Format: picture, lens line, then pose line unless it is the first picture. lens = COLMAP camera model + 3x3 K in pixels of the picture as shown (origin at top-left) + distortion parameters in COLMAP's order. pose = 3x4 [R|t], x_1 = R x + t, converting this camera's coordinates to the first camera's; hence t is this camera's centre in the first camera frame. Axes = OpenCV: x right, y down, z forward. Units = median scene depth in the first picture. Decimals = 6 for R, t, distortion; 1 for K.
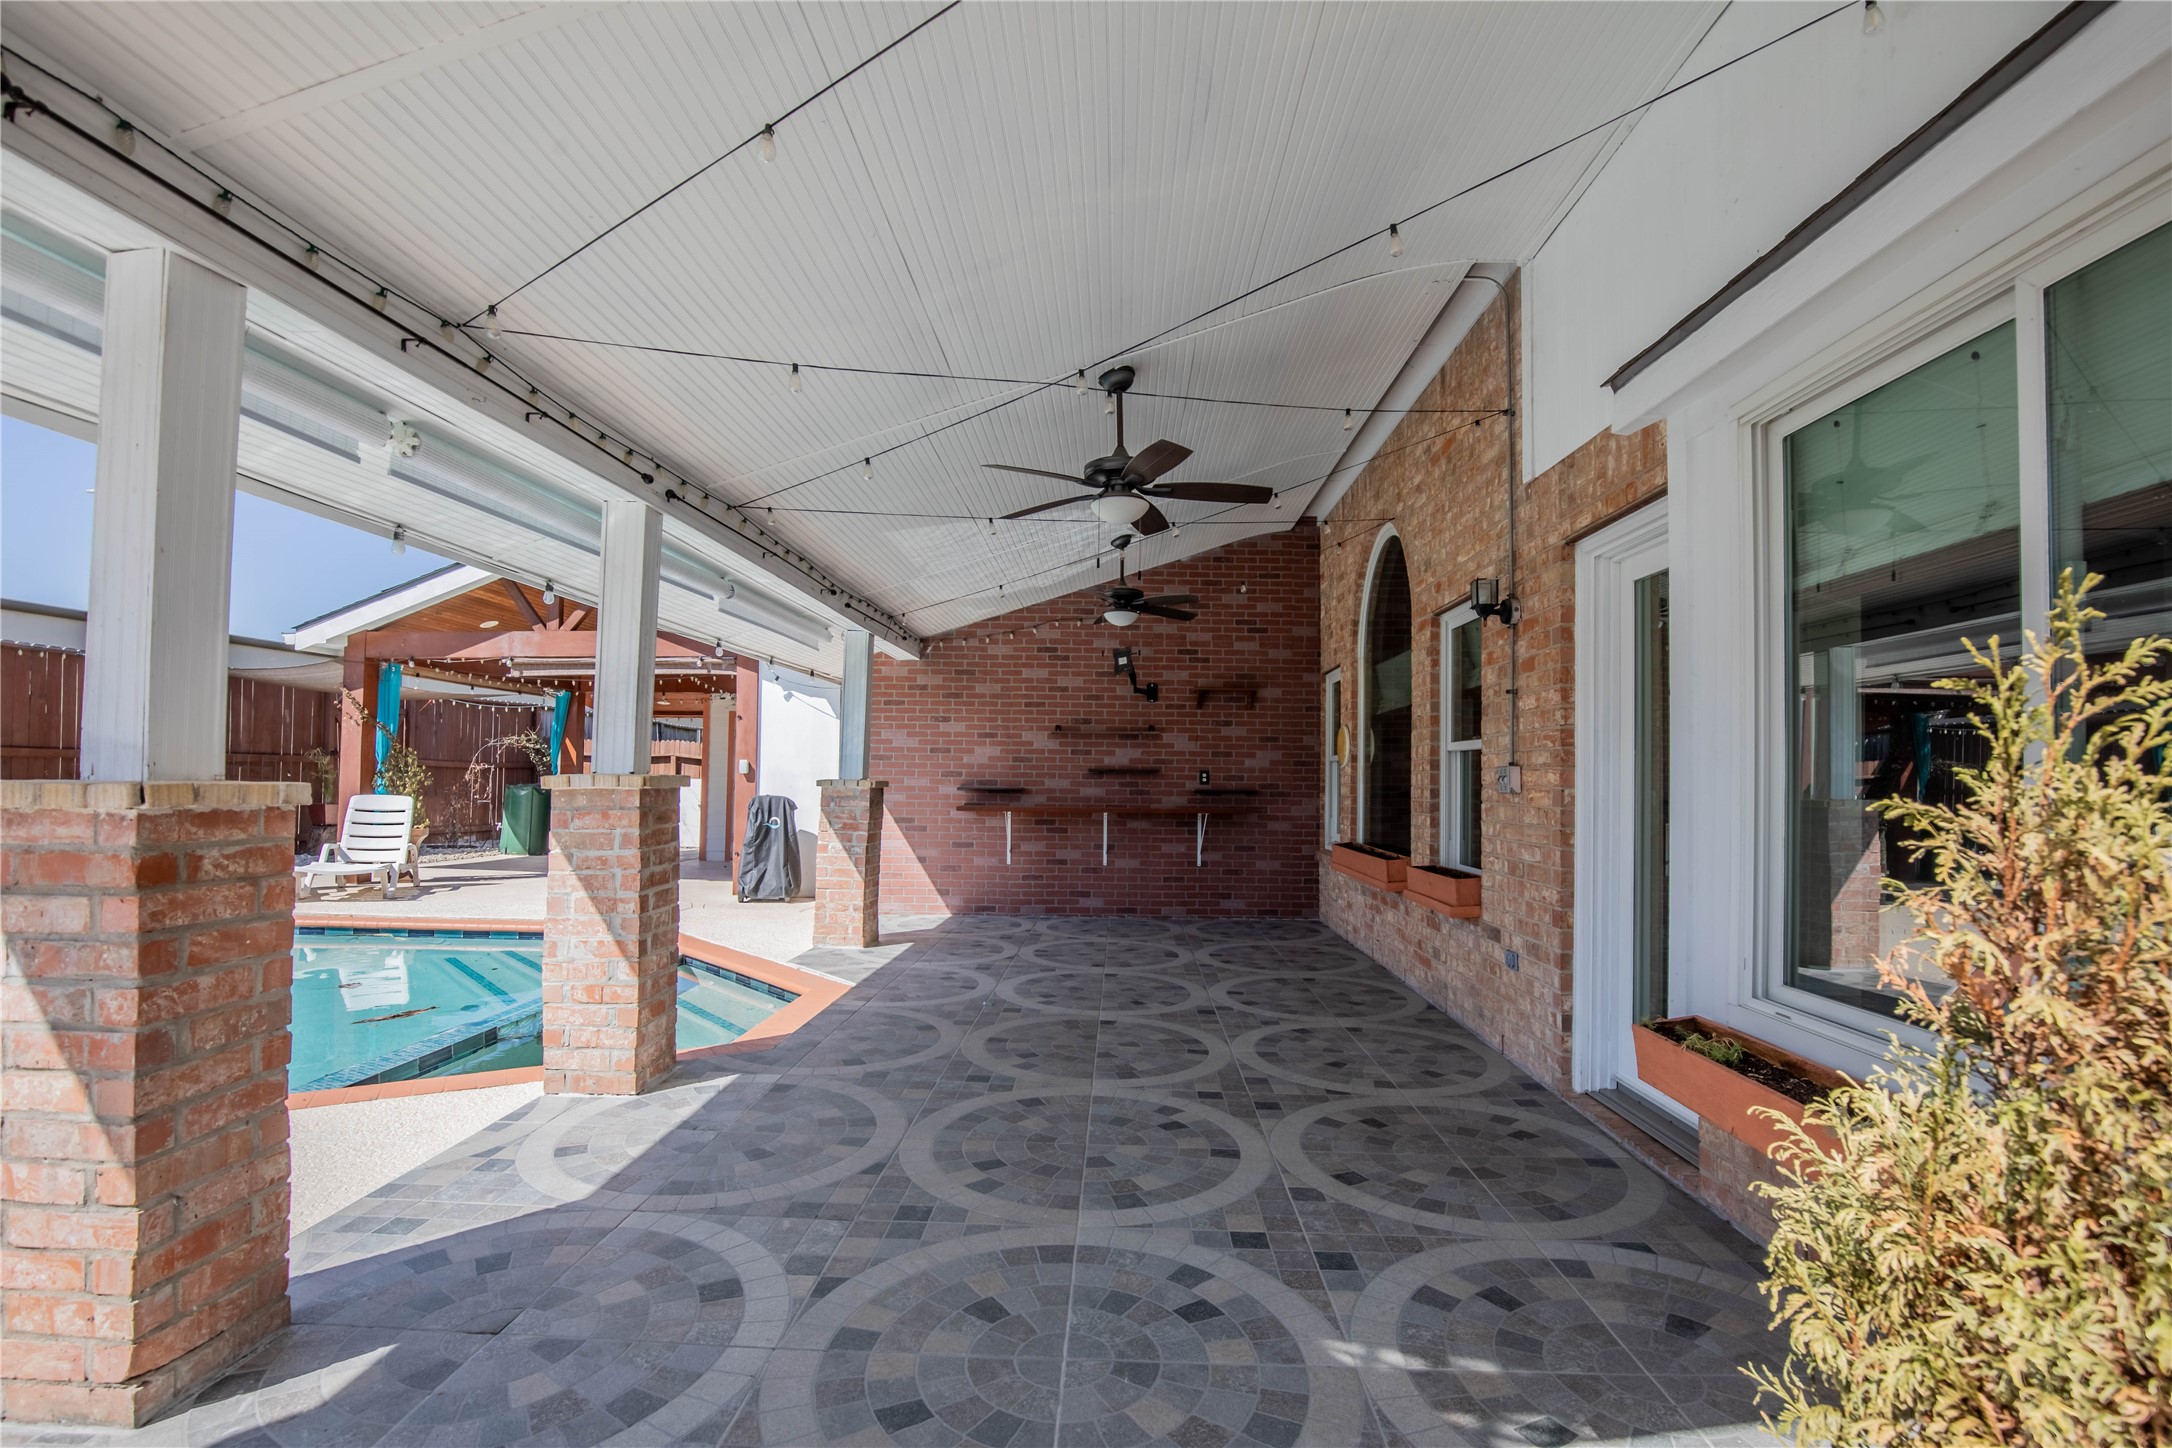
lens RADIAL K [[995.8, 0, 1103.3], [0, 995.8, 743.8], [0, 0, 1]] dist [-0.032758, 0.006700]
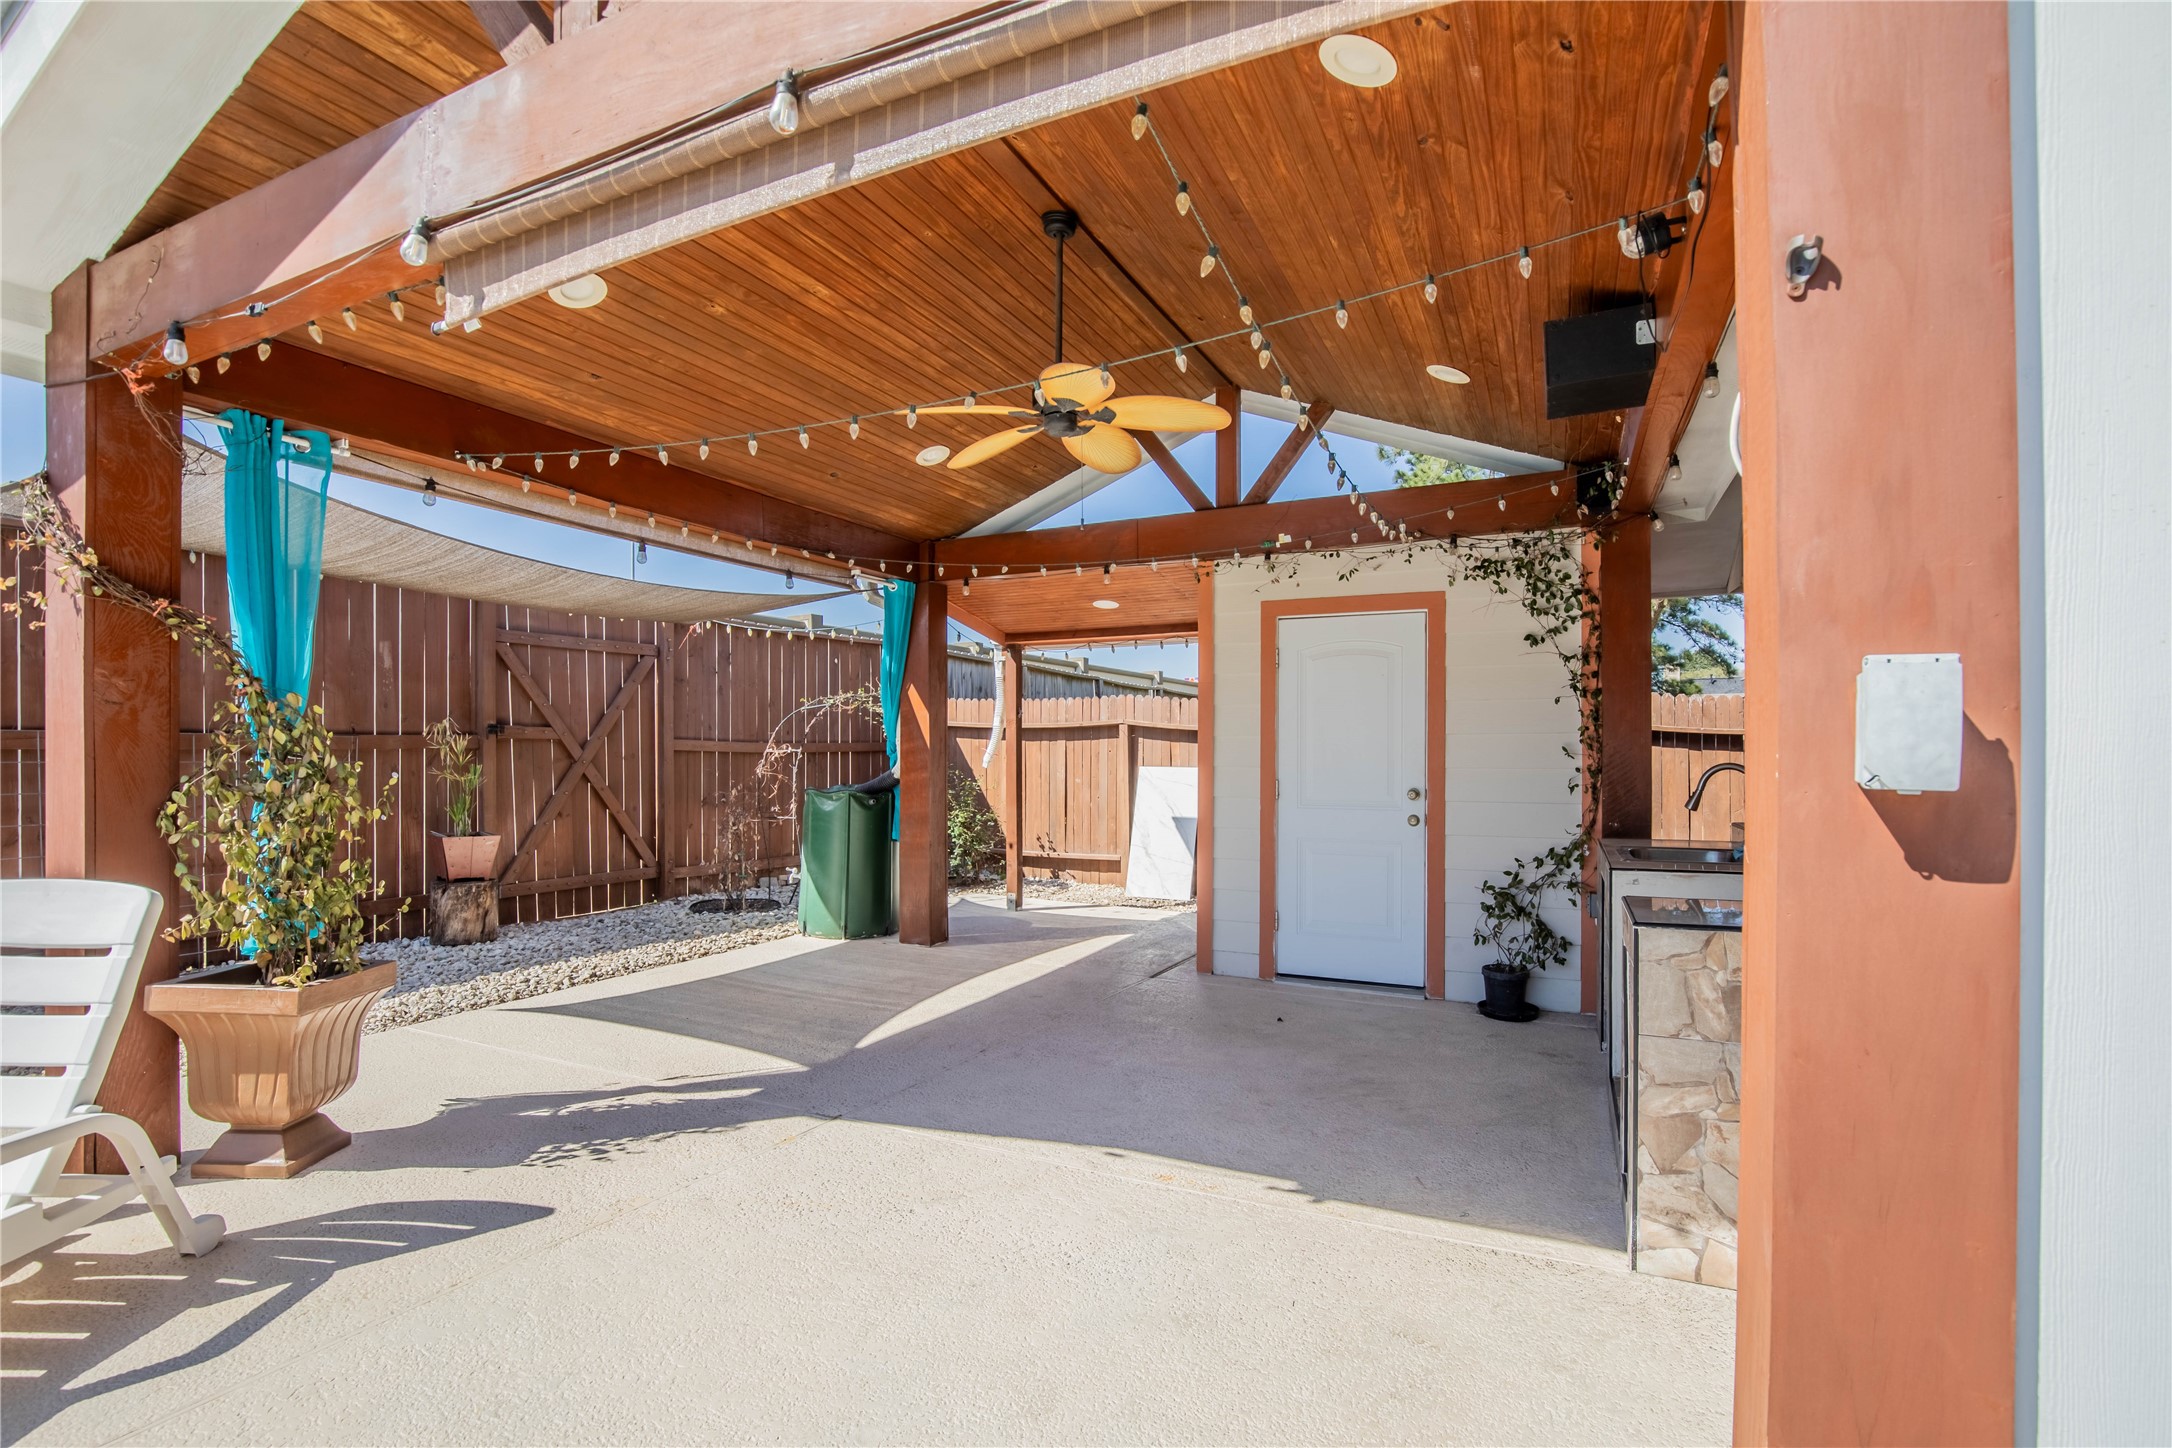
lens RADIAL K [[995.8, 0, 1101.5], [0, 995.8, 754.5], [0, 0, 1]] dist [-0.032758, 0.006700]
pose [[0.914544, -0.015555, -0.404187, -0.810529], [0.031199, 0.998996, 0.032147, 0.041500], [0.403281, -0.042010, 0.914111, 1.790837]]
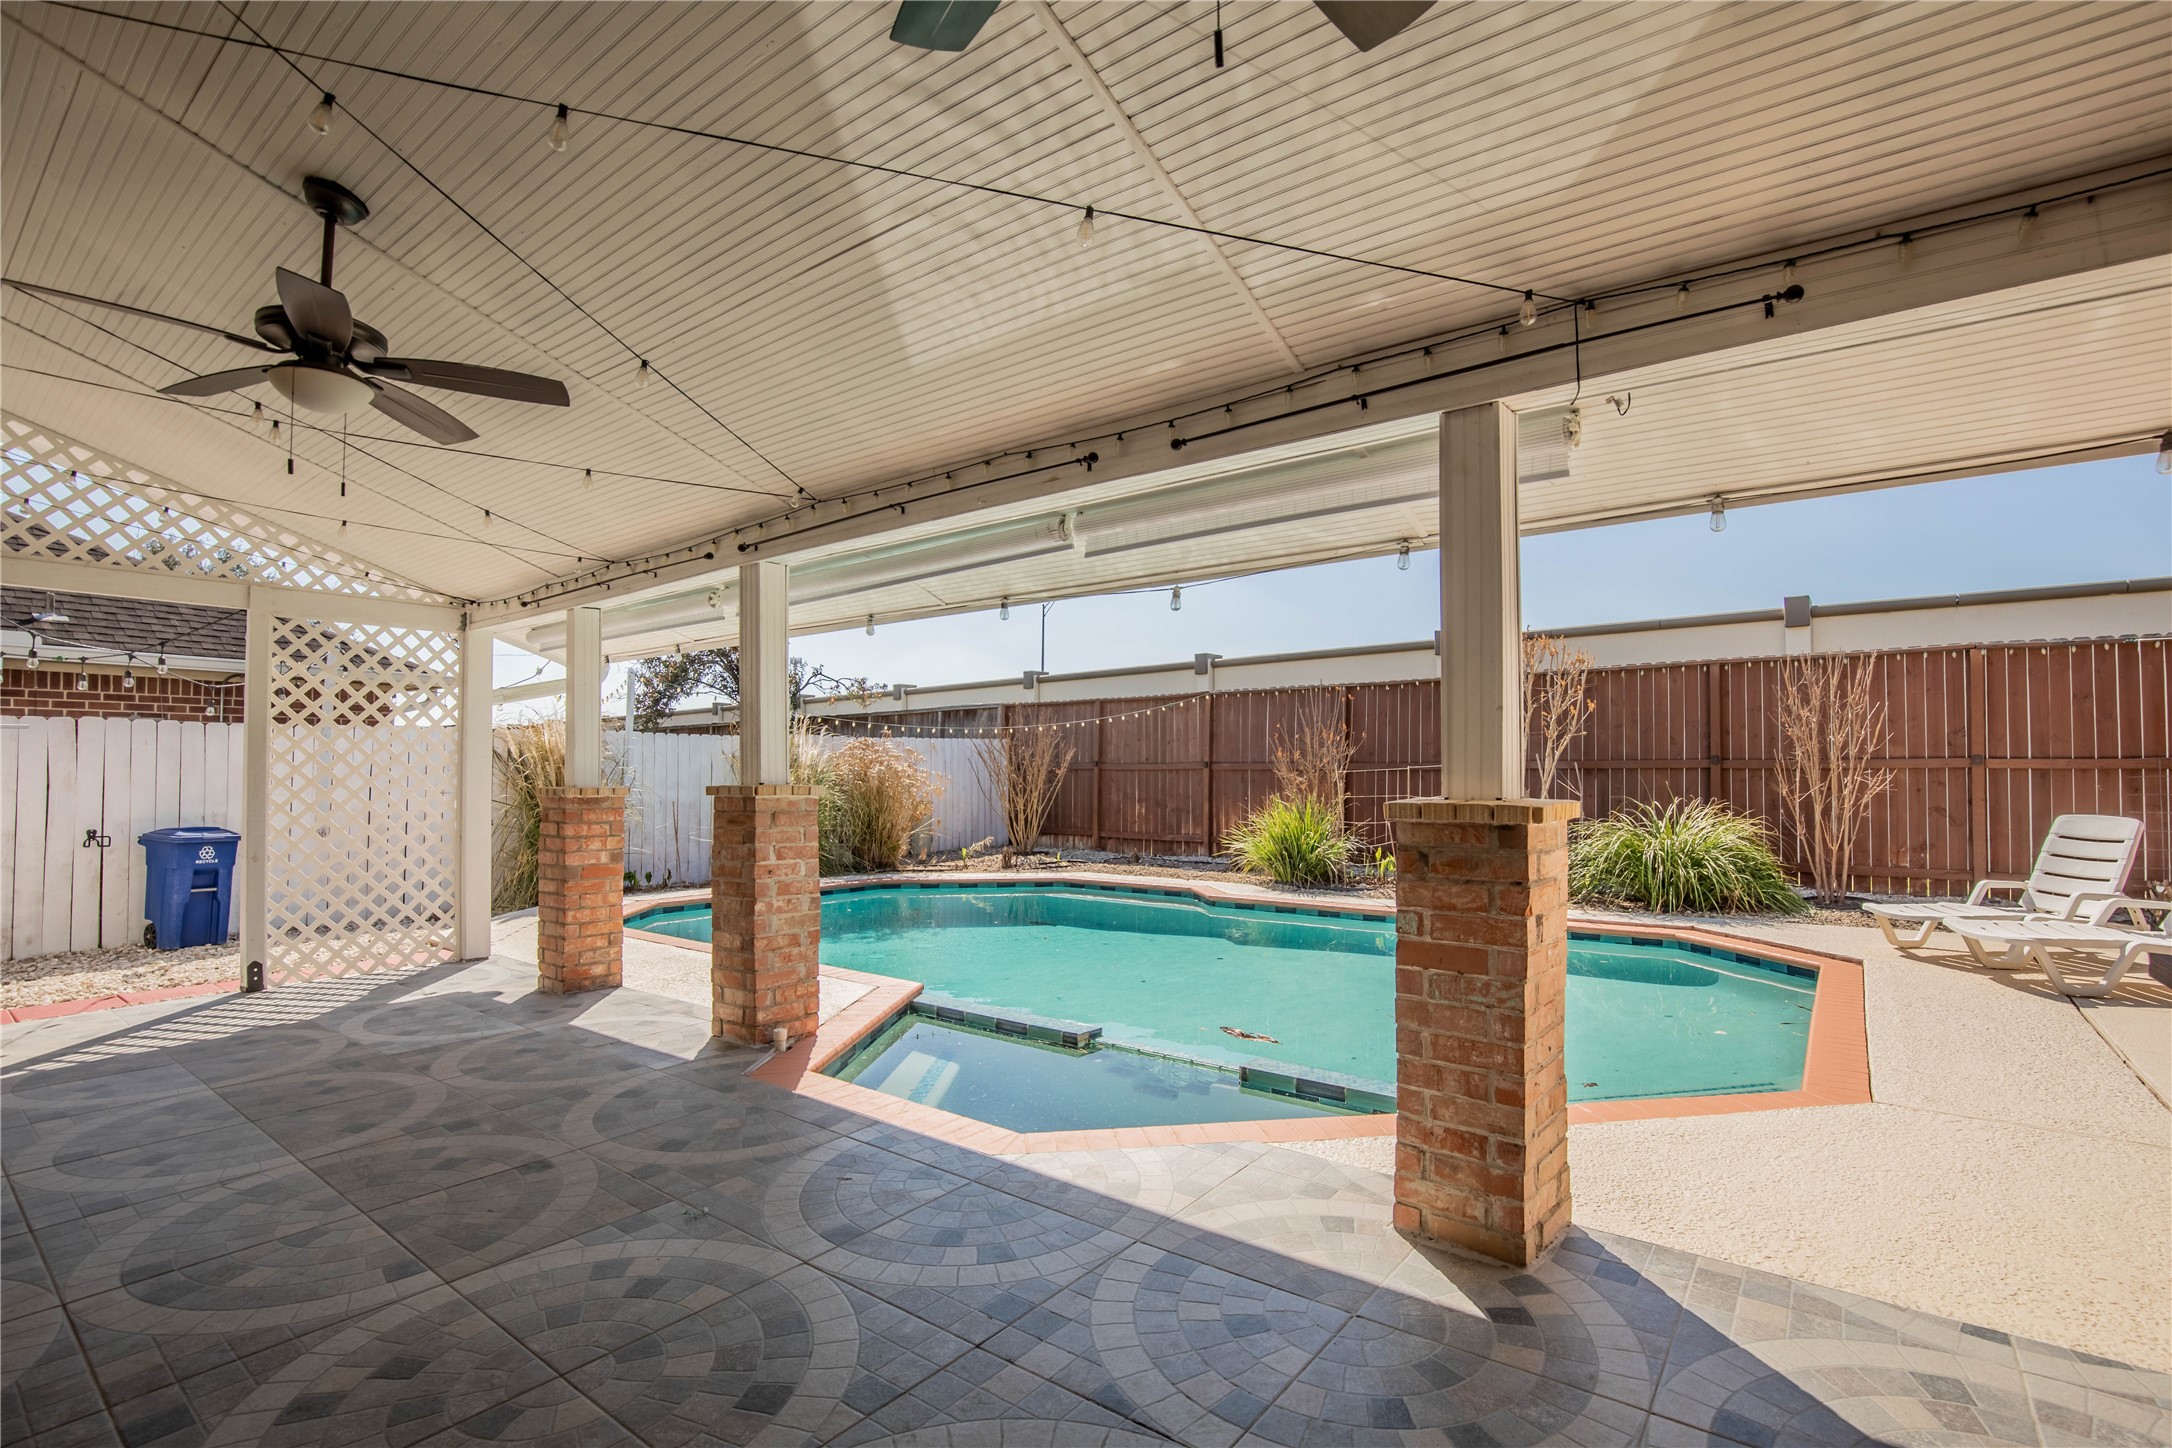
lens RADIAL K [[995.8, 0, 1093.4], [0, 995.8, 751.1], [0, 0, 1]] dist [-0.032758, 0.006700]
pose [[-0.590954, -0.029544, -0.806164, 0.201144], [0.023624, 0.998267, -0.053901, 0.049070], [0.806359, -0.050898, -0.589232, 1.559887]]
